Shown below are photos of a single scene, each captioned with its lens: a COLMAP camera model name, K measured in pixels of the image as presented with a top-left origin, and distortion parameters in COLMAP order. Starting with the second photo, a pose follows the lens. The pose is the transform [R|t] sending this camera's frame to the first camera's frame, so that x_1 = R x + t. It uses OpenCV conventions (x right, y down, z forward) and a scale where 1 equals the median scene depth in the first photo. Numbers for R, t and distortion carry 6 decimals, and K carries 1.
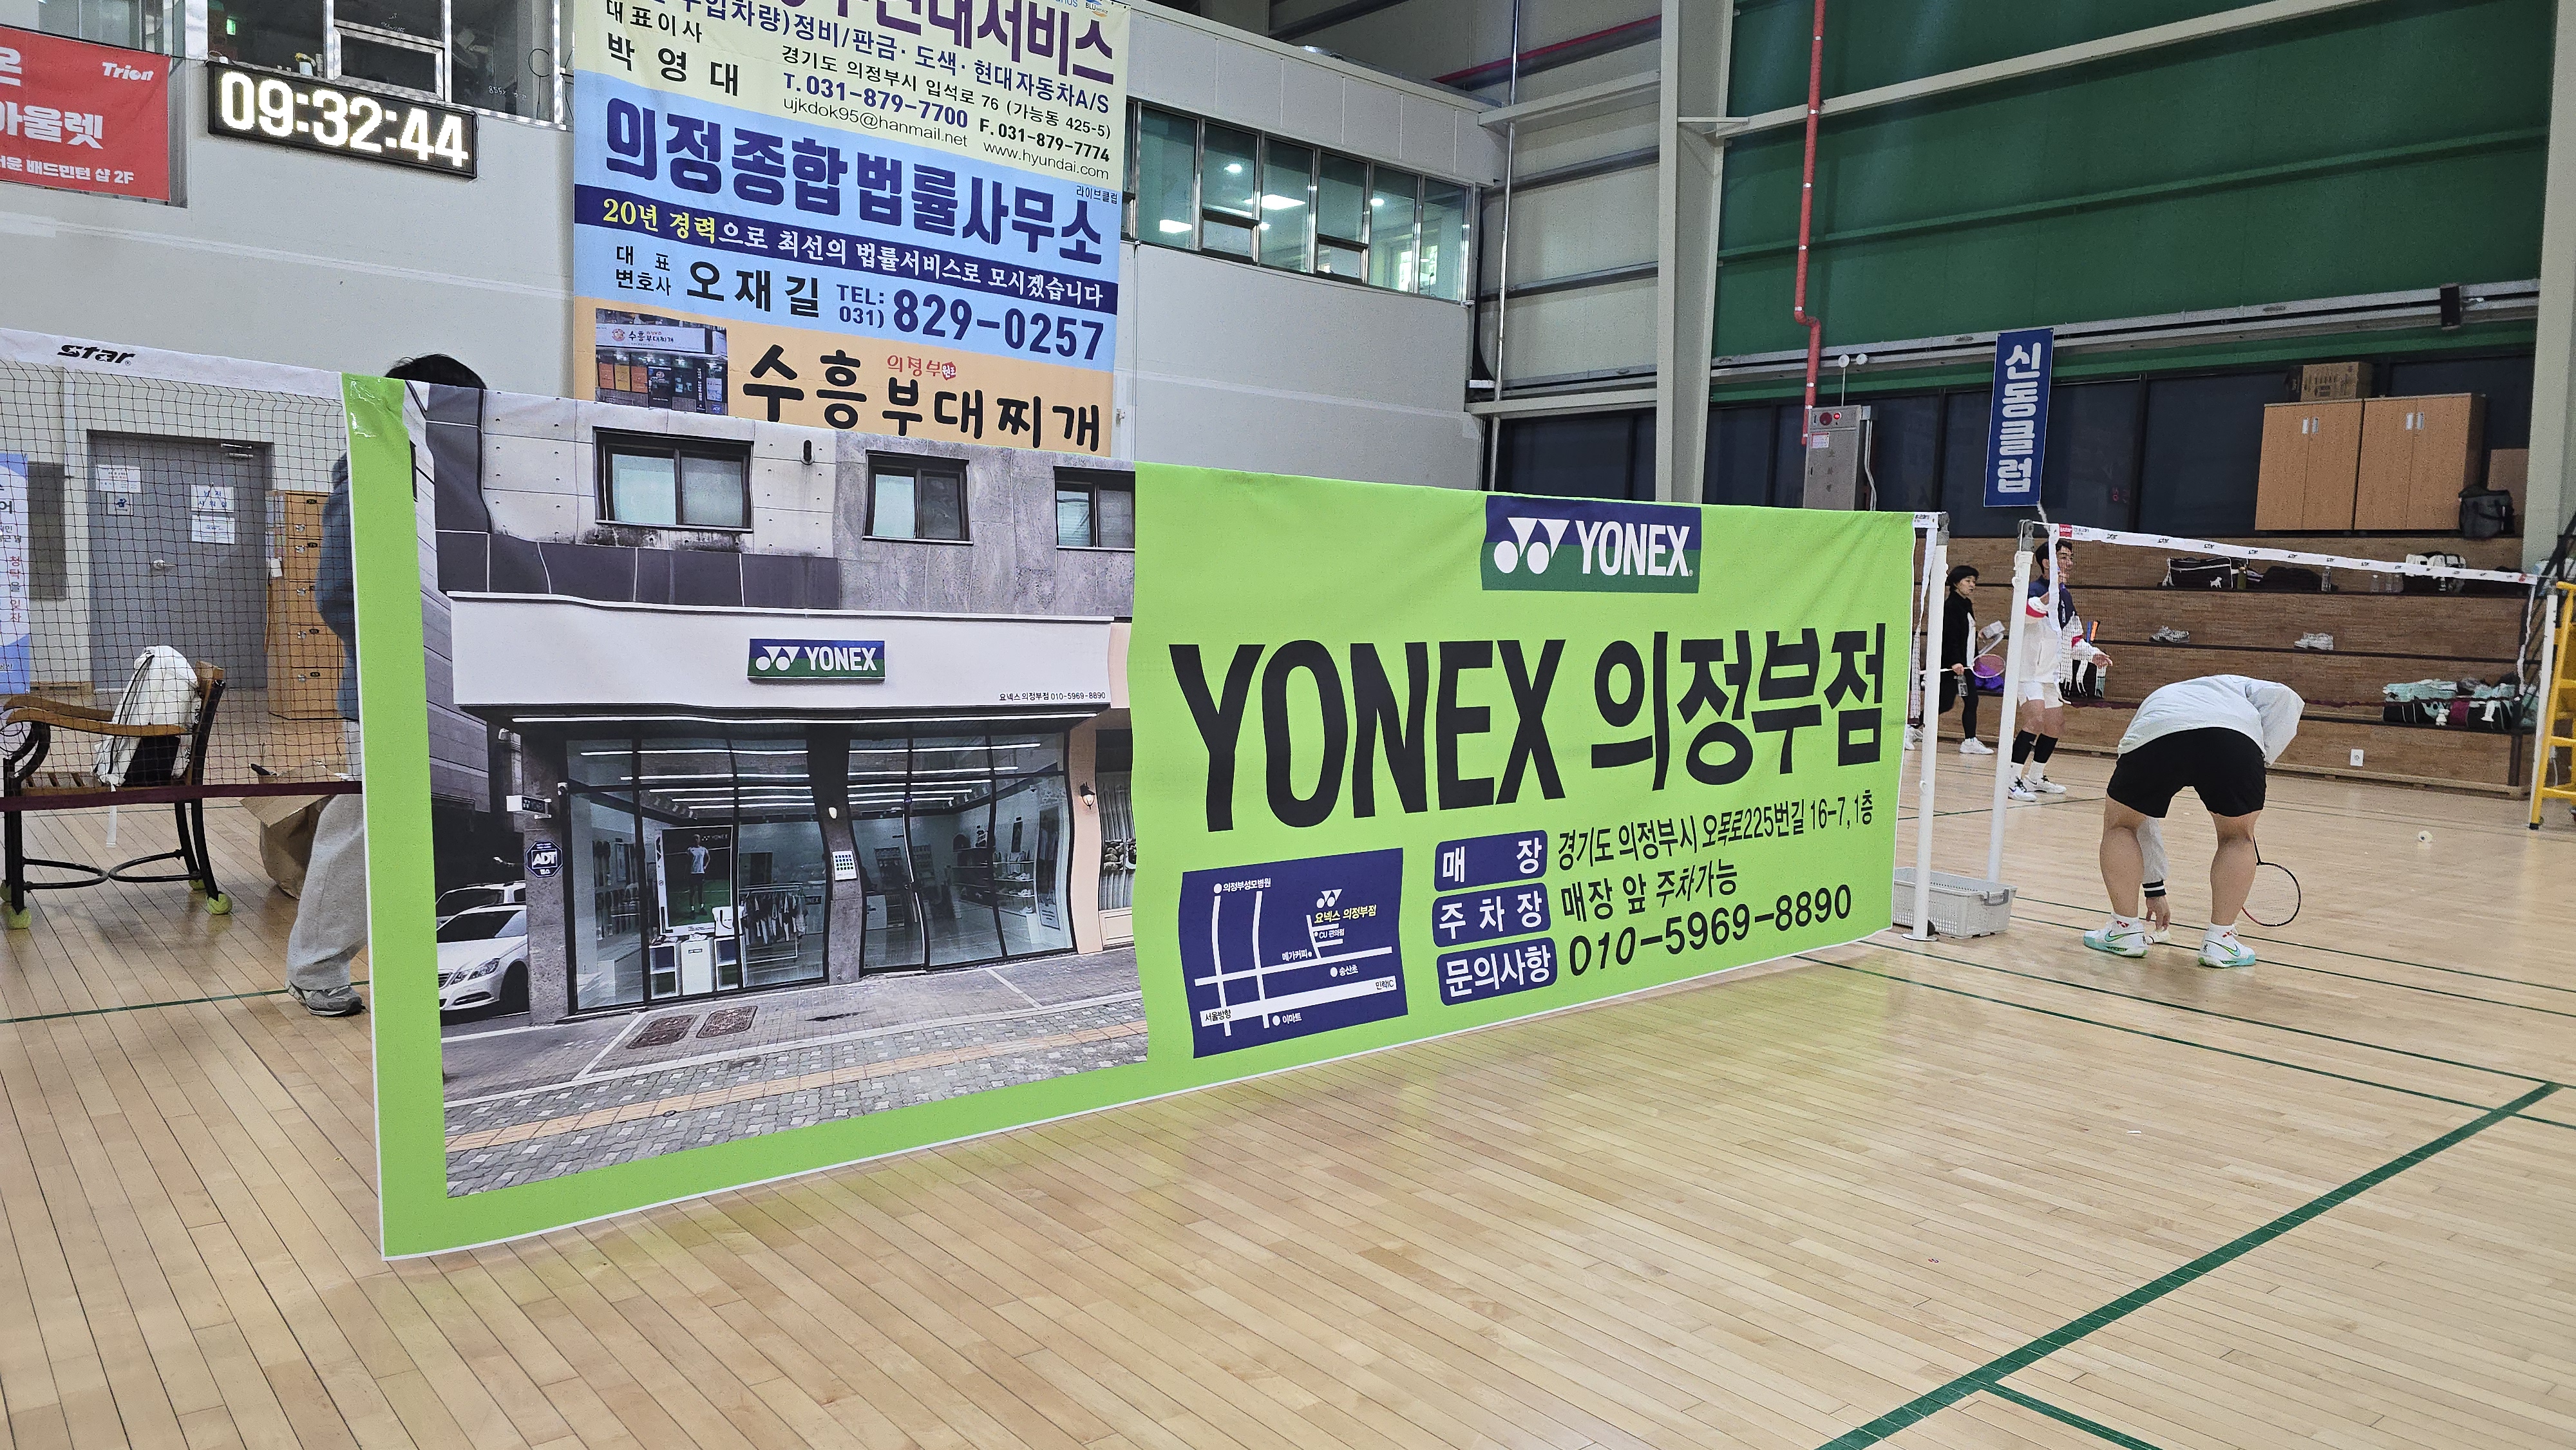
lens RADIAL K [[1707.6, 0, 1289.4], [0, 1707.6, 754.5], [0, 0, 1]] dist [0.032997, -0.000661]
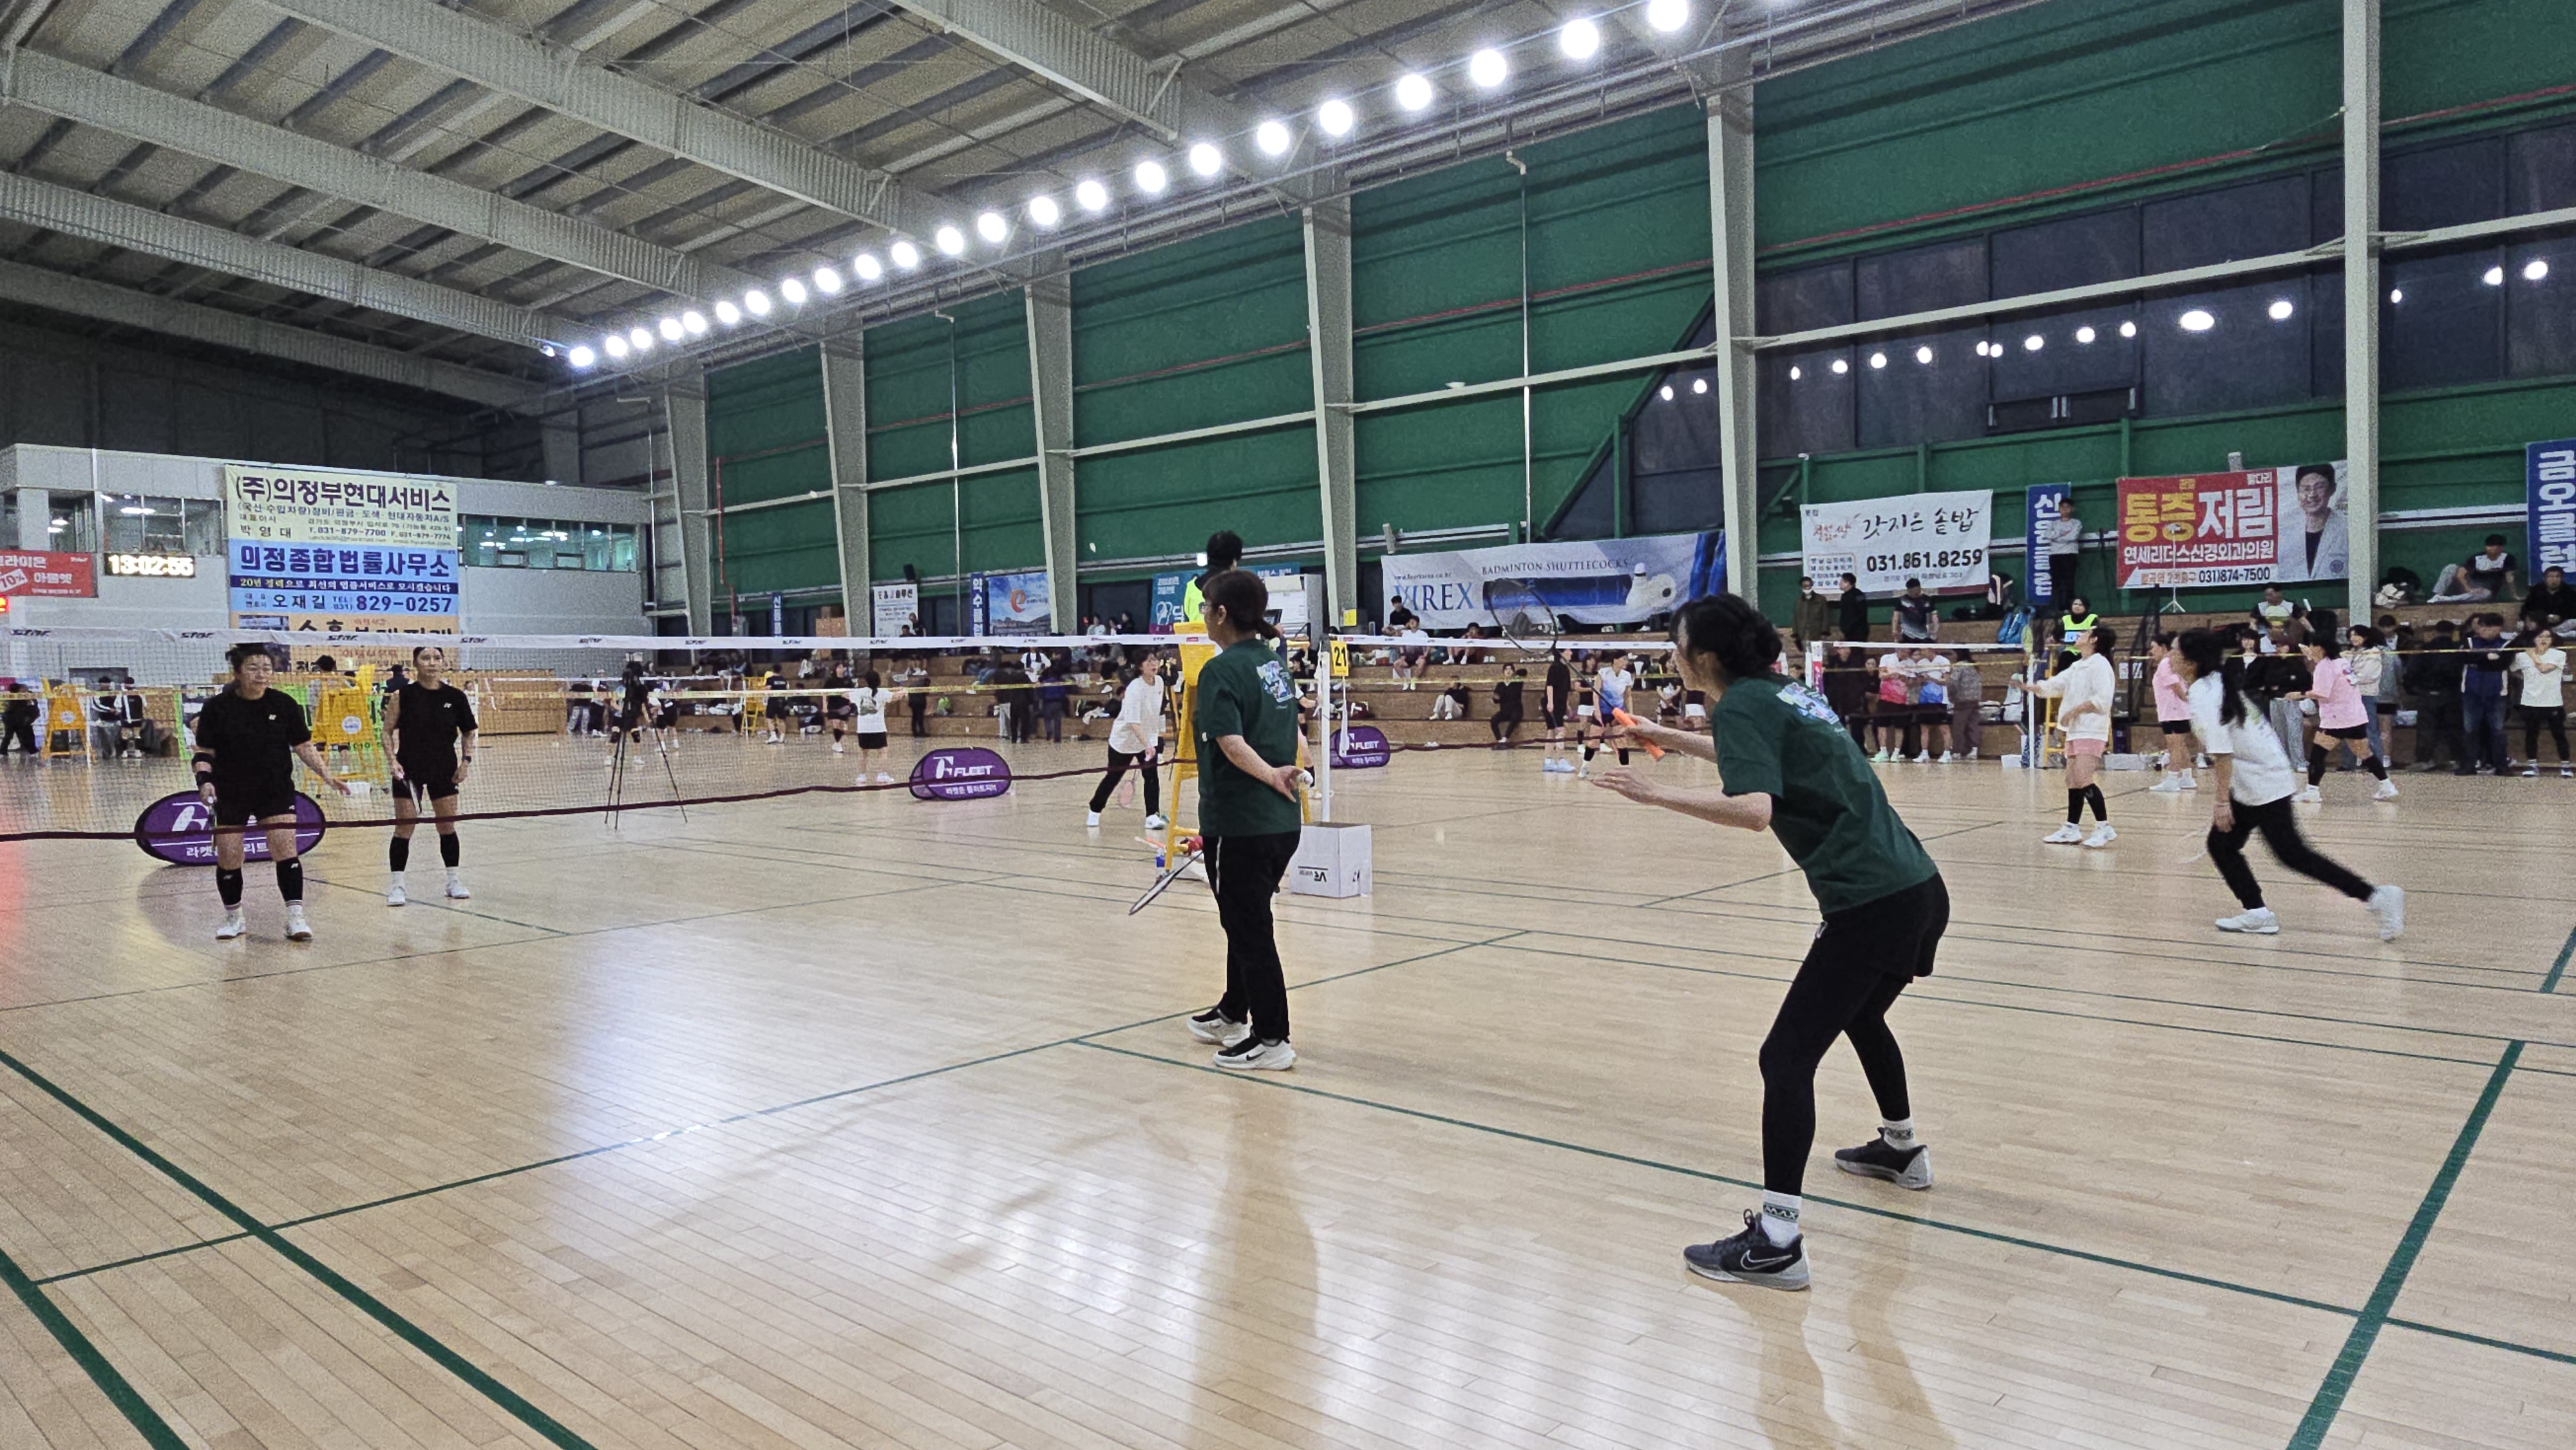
lens RADIAL K [[1602.7, 0, 1288.0], [0, 1602.7, 725.0], [0, 0, 1]] dist [0.000093, -0.000541]
pose [[0.988177, -0.059395, 0.141346, 0.893873], [0.068688, 0.995722, -0.061797, 0.206410], [-0.137071, 0.070775, 0.988030, -1.788544]]
